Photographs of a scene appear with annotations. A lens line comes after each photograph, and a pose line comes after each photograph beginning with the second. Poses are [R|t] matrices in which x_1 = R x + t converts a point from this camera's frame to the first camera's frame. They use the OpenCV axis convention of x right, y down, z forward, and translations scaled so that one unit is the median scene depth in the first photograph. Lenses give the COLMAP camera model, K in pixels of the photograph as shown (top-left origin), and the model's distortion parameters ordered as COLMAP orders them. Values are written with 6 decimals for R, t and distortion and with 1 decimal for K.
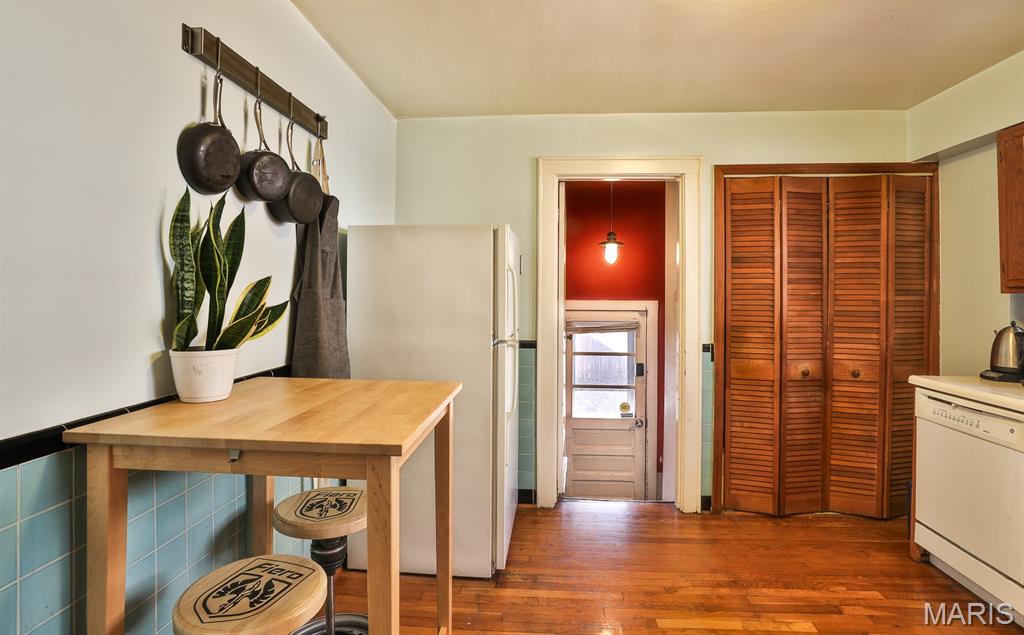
lens RADIAL K [[514.6, 0, 516.8], [0, 514.6, 289.7], [0, 0, 1]] dist [-0.047193, 0.020074]
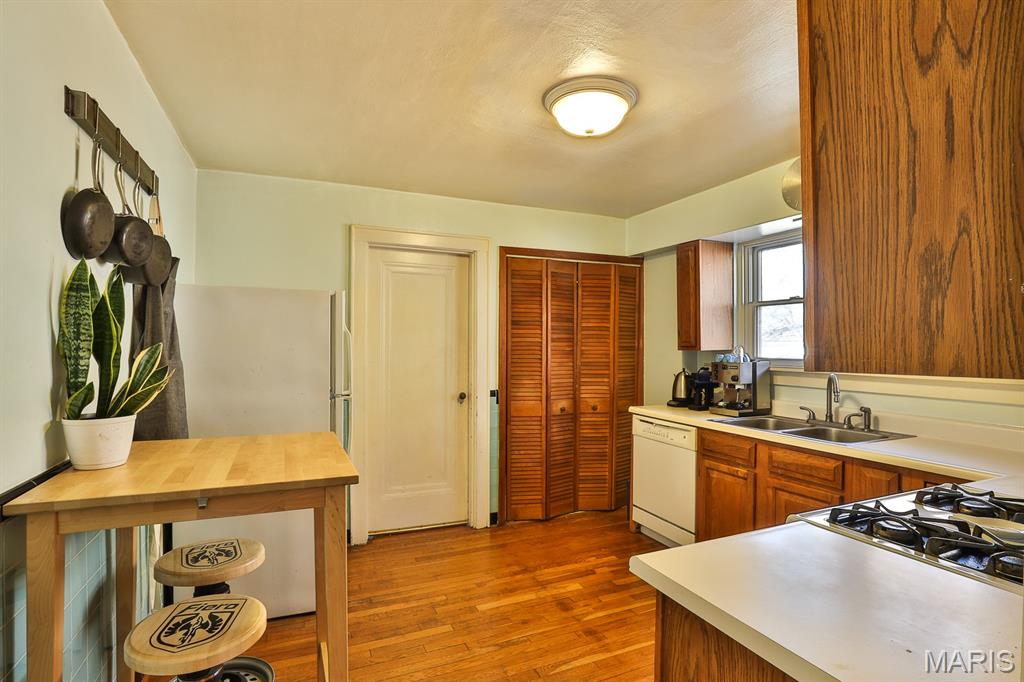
lens RADIAL K [[512.0, 0, 512.0], [0, 512.0, 341.0], [0, 0, 1]] dist [-0.023621, 0.000678]
pose [[0.889503, 0.002560, 0.456922, -0.169837], [-0.005573, 0.999971, 0.005246, -0.021772], [-0.456895, -0.007212, 0.889491, -0.135957]]
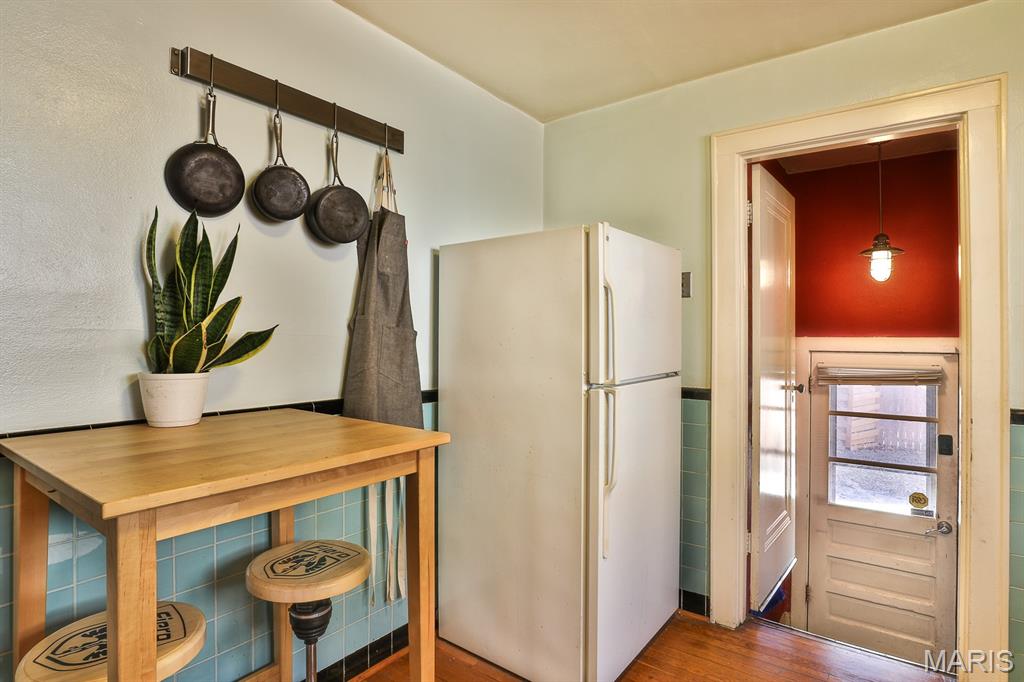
lens RADIAL K [[543.6, 0, 509.6], [0, 543.6, 328.9], [0, 0, 1]] dist [-0.031540, 0.000258]
pose [[0.840558, -0.007605, -0.541668, 0.238351], [0.004469, 0.999965, -0.007105, 0.021401], [0.541703, 0.003551, 0.840563, 0.240172]]
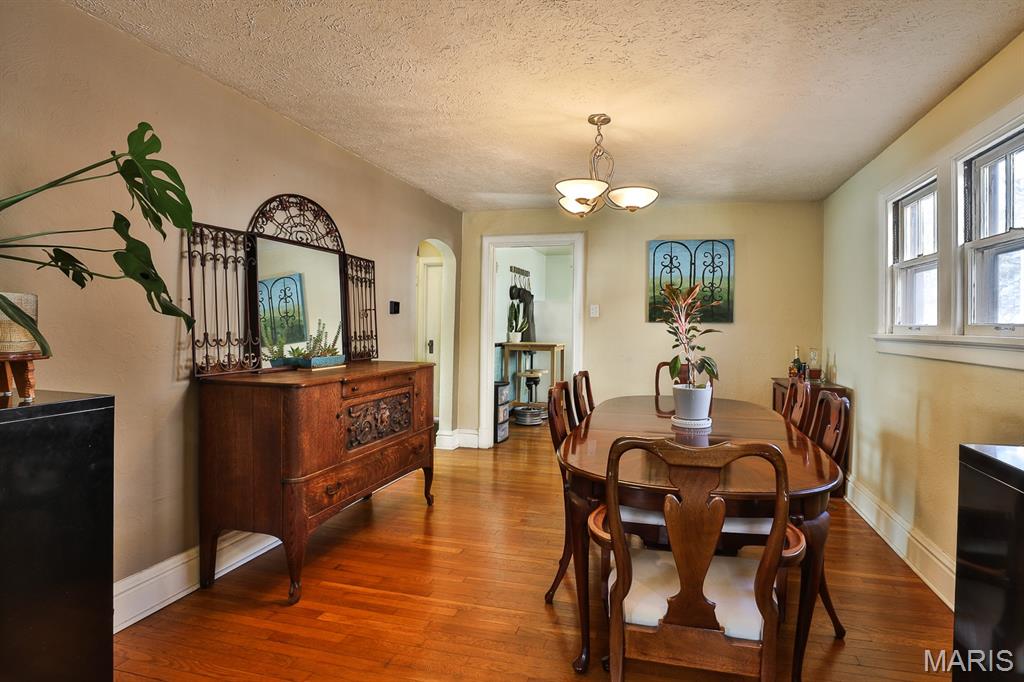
lens RADIAL K [[543.6, 0, 509.6], [0, 543.6, 328.9], [0, 0, 1]] dist [-0.031540, 0.000258]
pose [[0.973608, 0.017563, -0.227550, 0.277570], [-0.016122, 0.999836, 0.008192, 0.020556], [0.227657, -0.004307, 0.973732, -2.120310]]
